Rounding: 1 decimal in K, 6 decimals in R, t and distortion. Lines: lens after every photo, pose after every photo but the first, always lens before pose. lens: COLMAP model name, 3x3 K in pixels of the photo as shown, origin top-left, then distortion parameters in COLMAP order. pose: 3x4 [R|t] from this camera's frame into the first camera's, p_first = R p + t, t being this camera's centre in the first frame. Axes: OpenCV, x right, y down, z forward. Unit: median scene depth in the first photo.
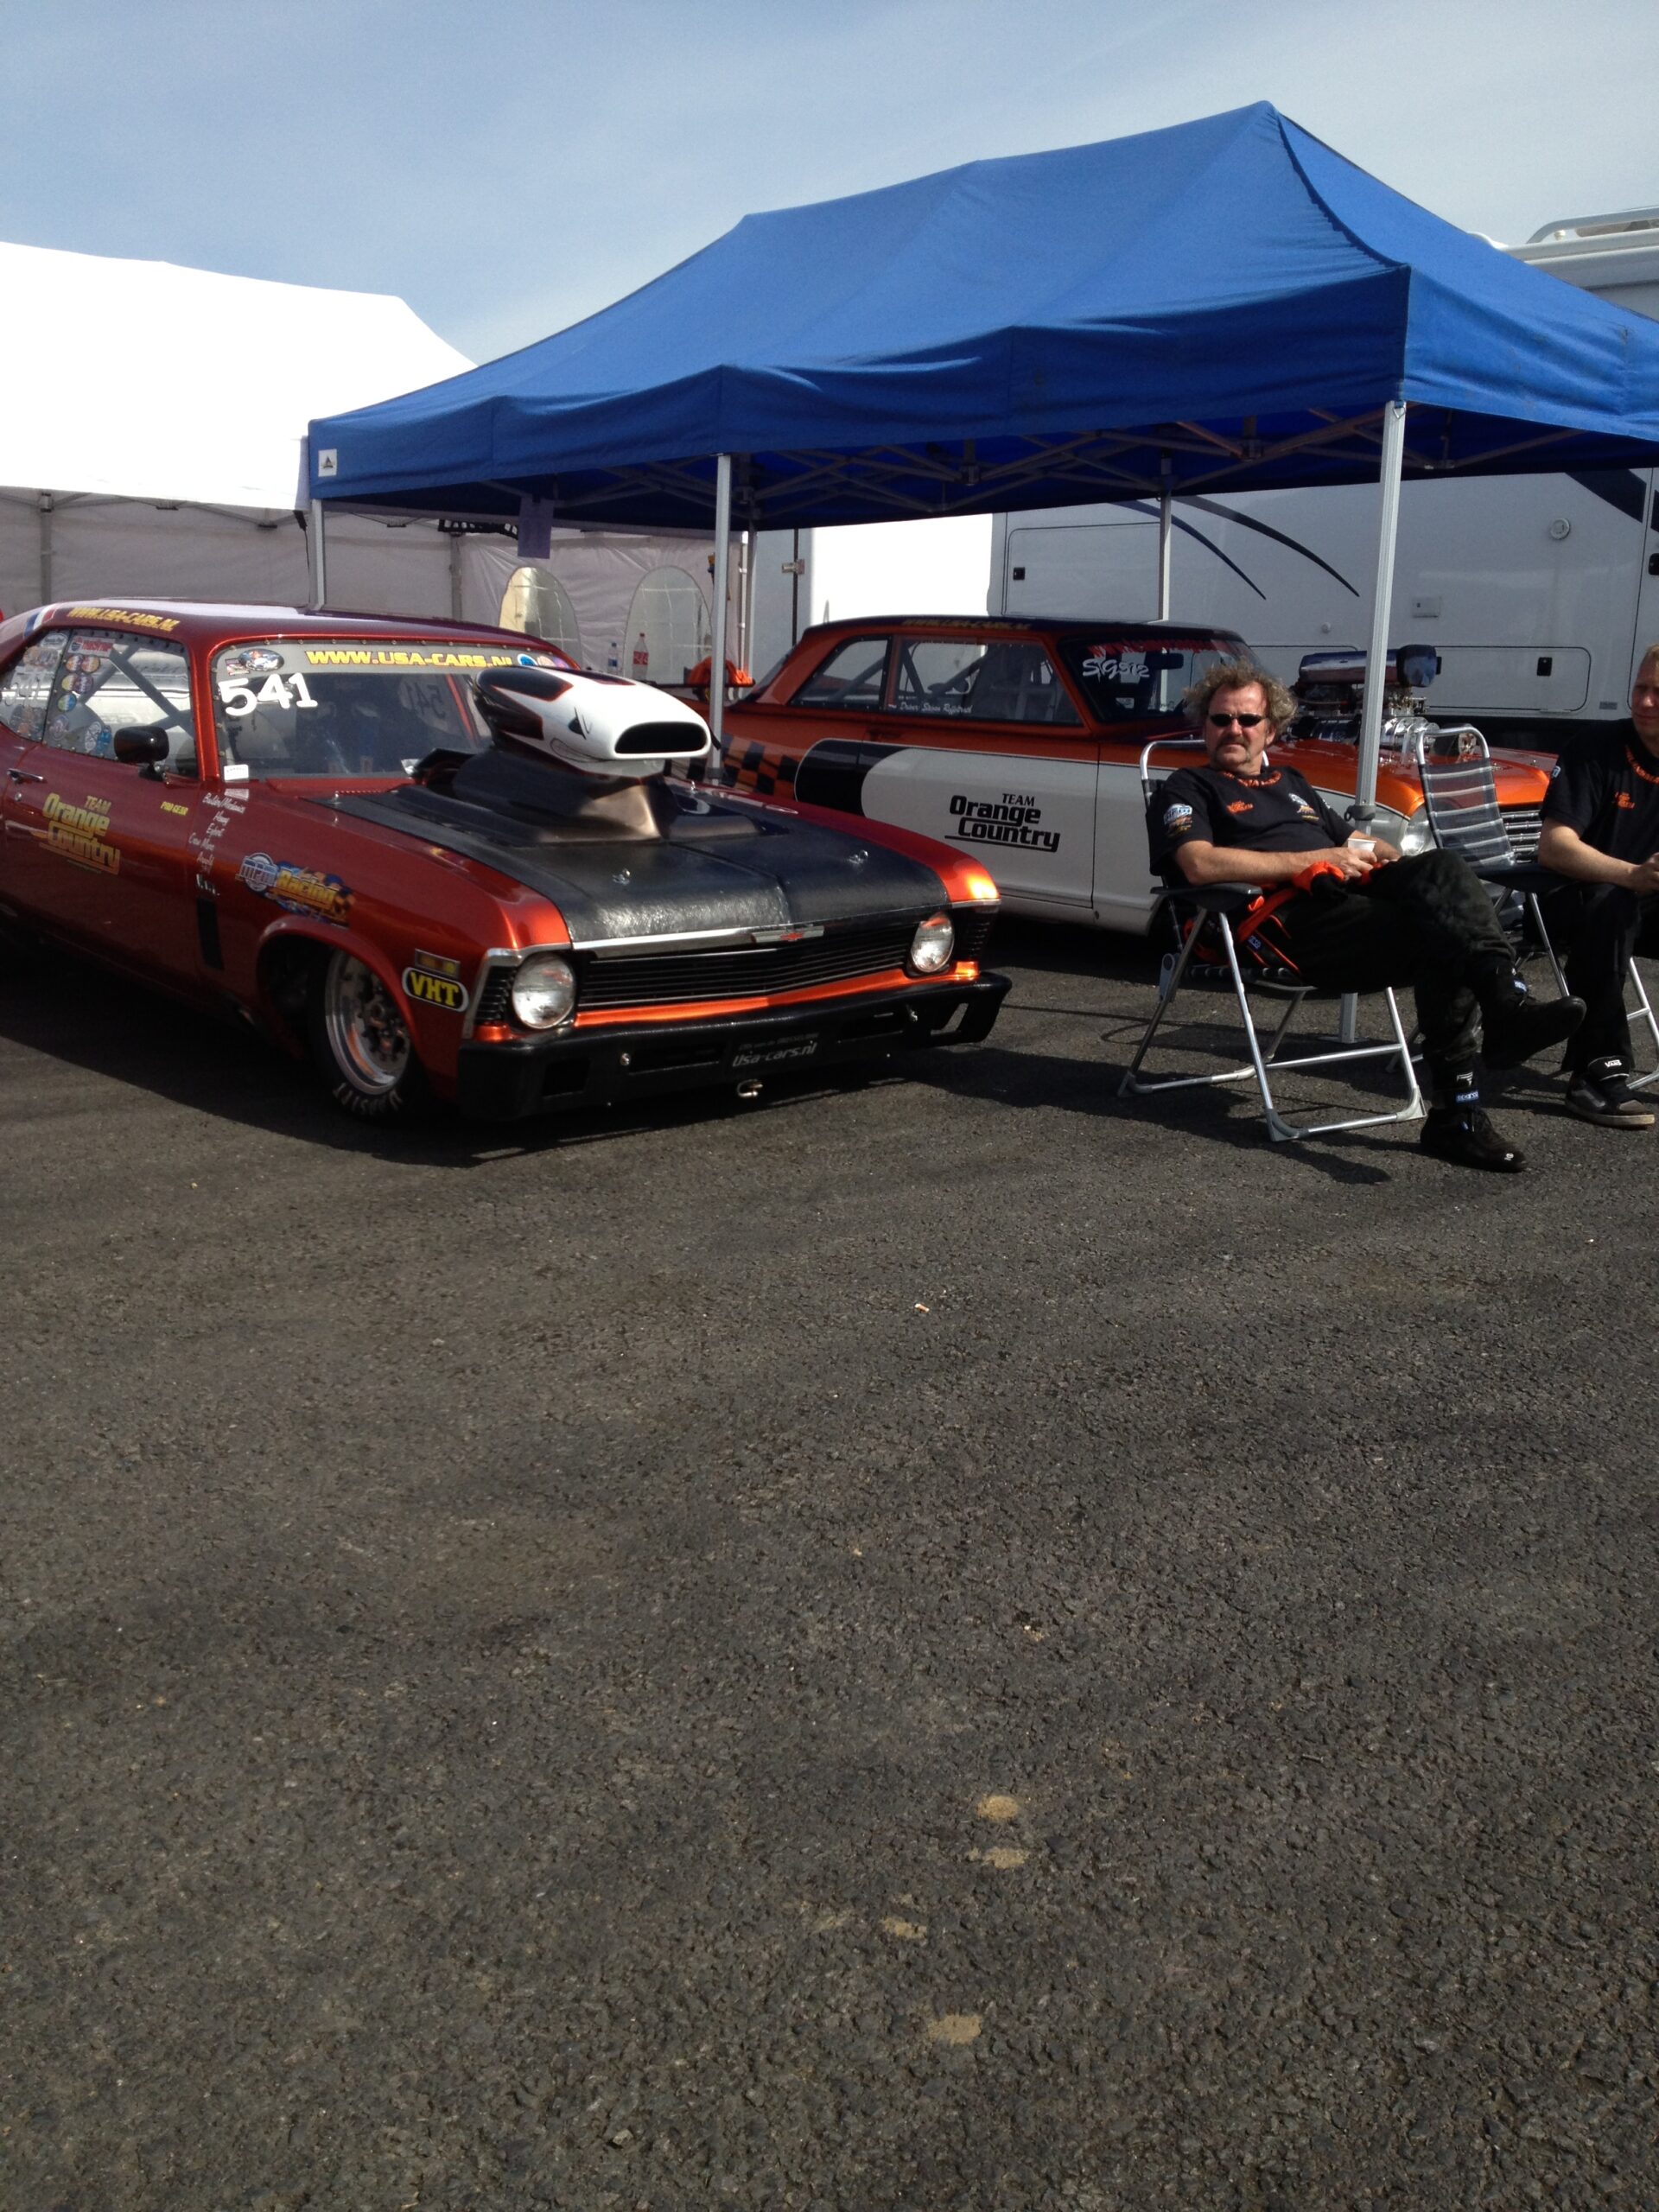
lens RADIAL K [[2191.8, 0, 837.5], [0, 2191.8, 1116.6], [0, 0, 1]] dist [0.178963, -0.424758]
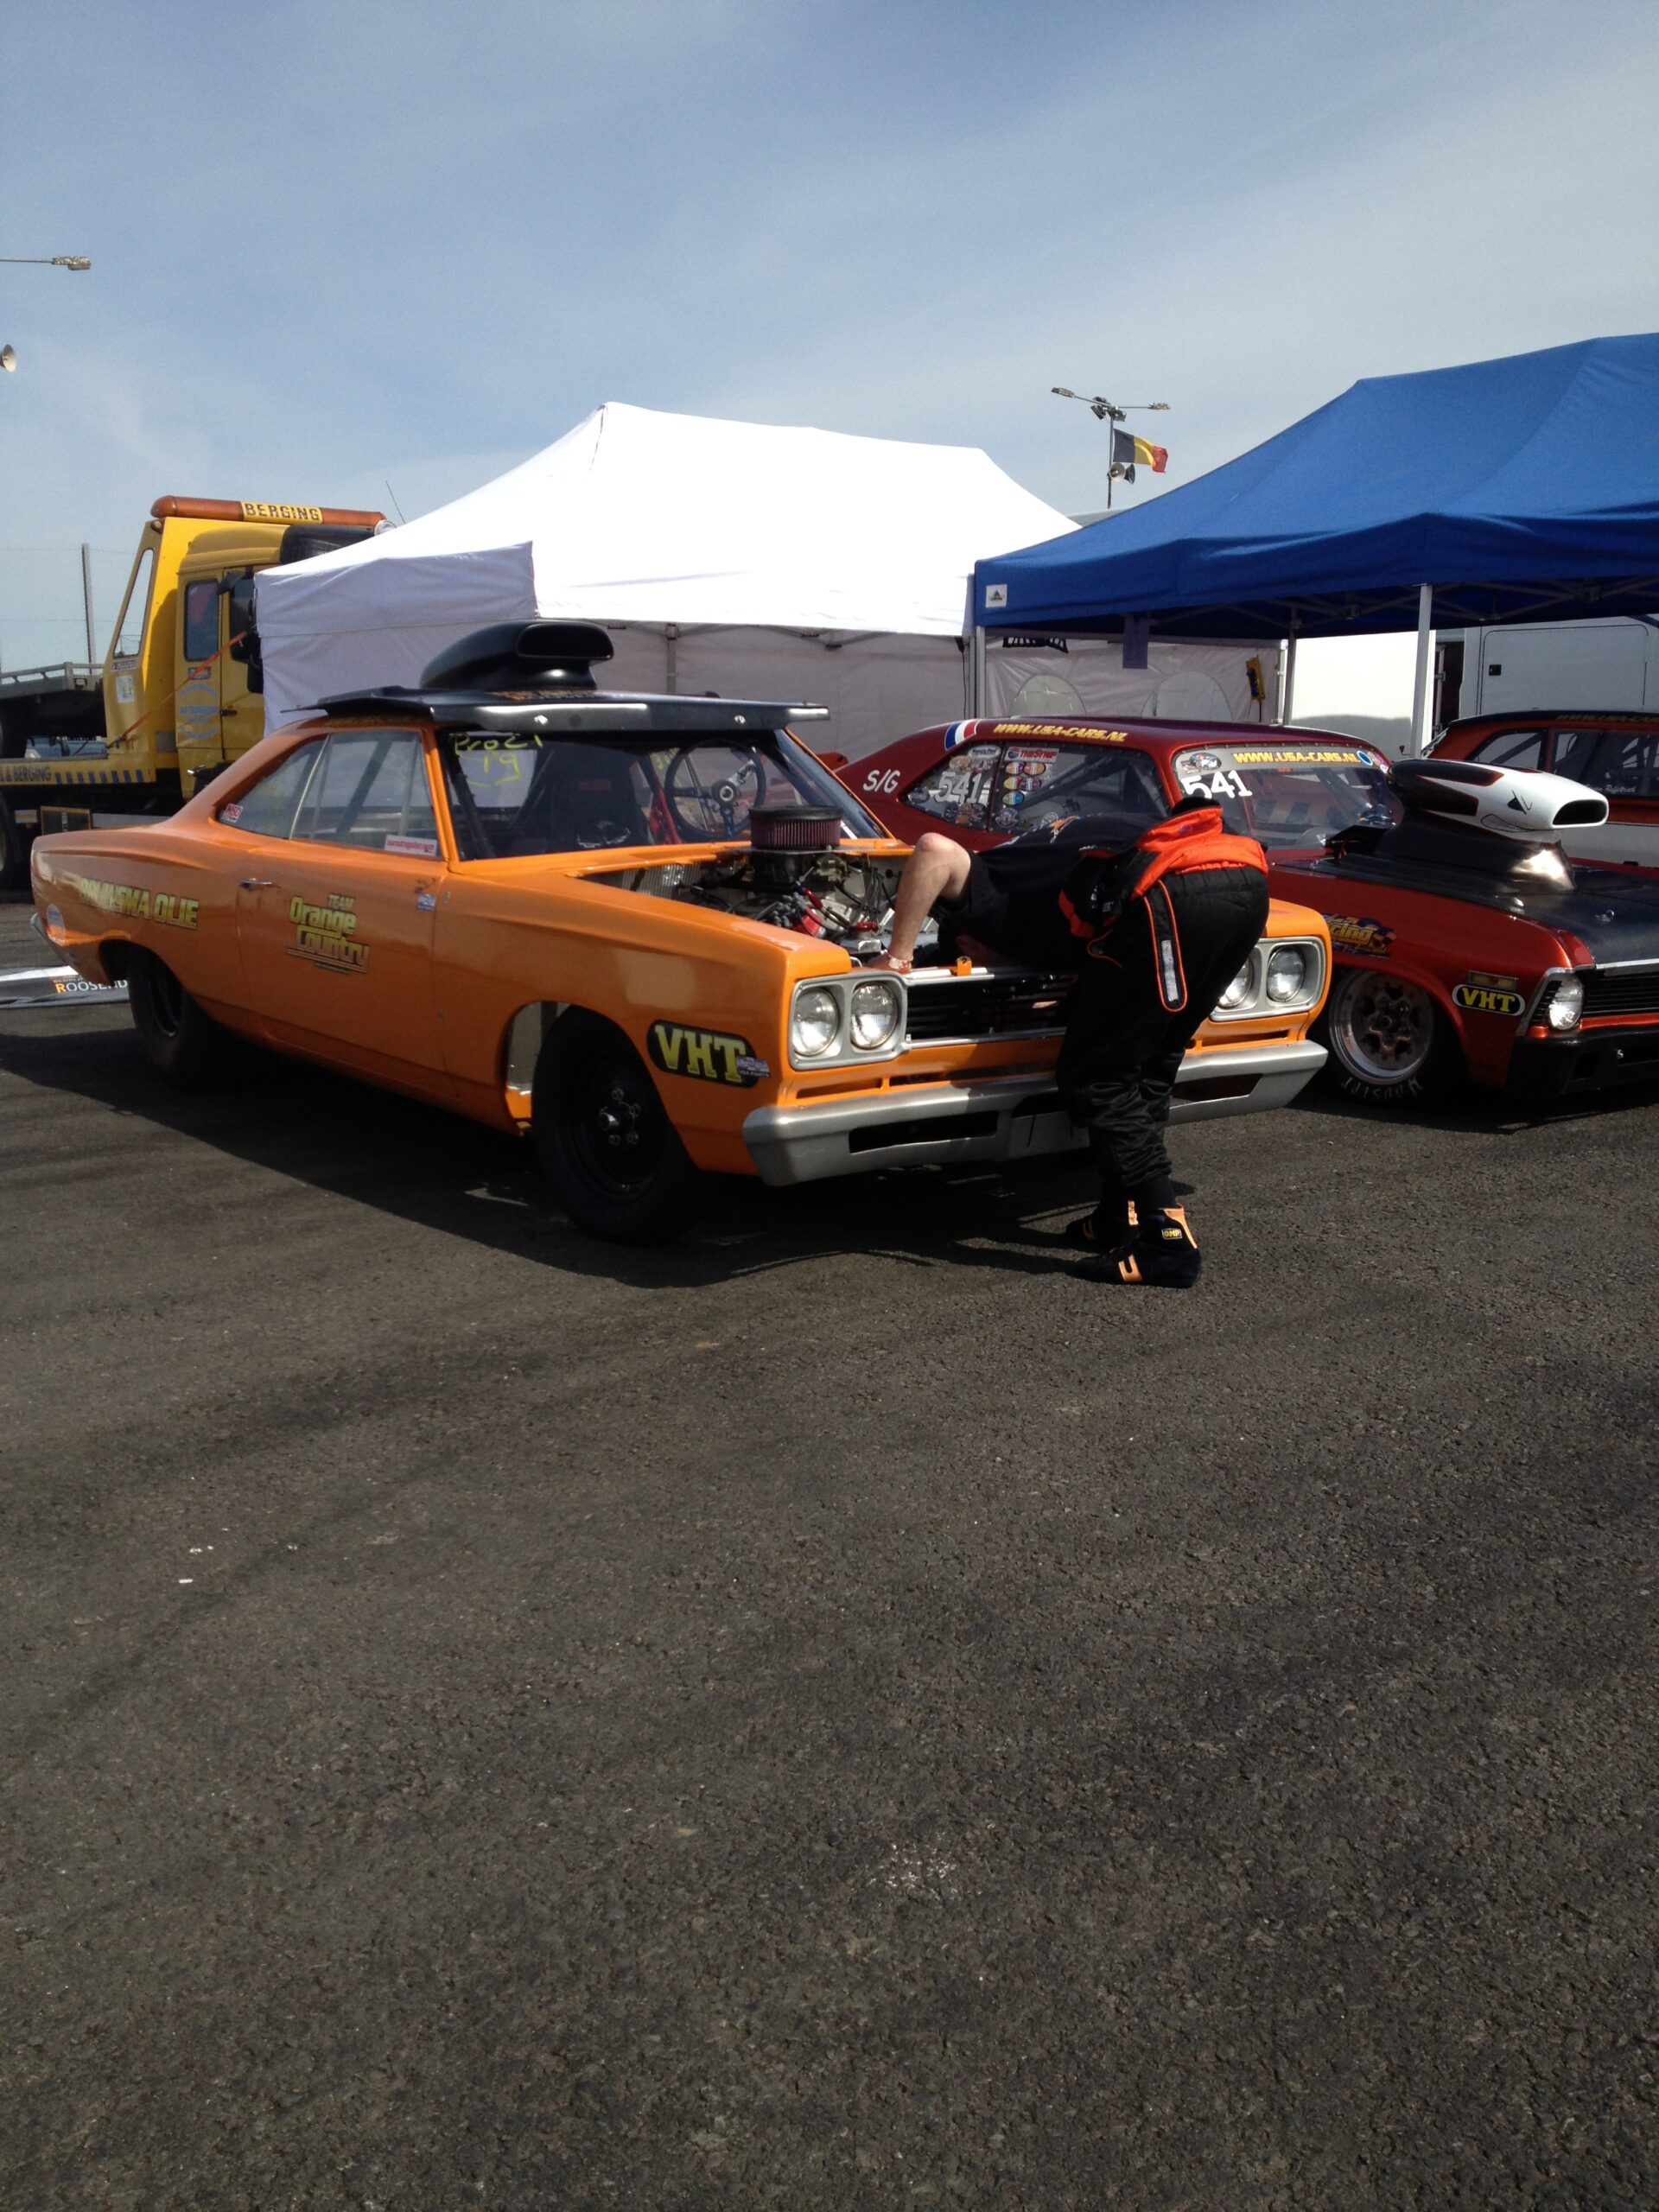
lens RADIAL K [[2259.2, 0, 830.2], [0, 2259.2, 1070.1], [0, 0, 1]] dist [0.179791, -0.814077]
pose [[0.997168, -0.005795, -0.074981, -0.359771], [0.000960, 0.997927, -0.064350, 0.055022], [0.075198, 0.064096, 0.995107, -0.300442]]
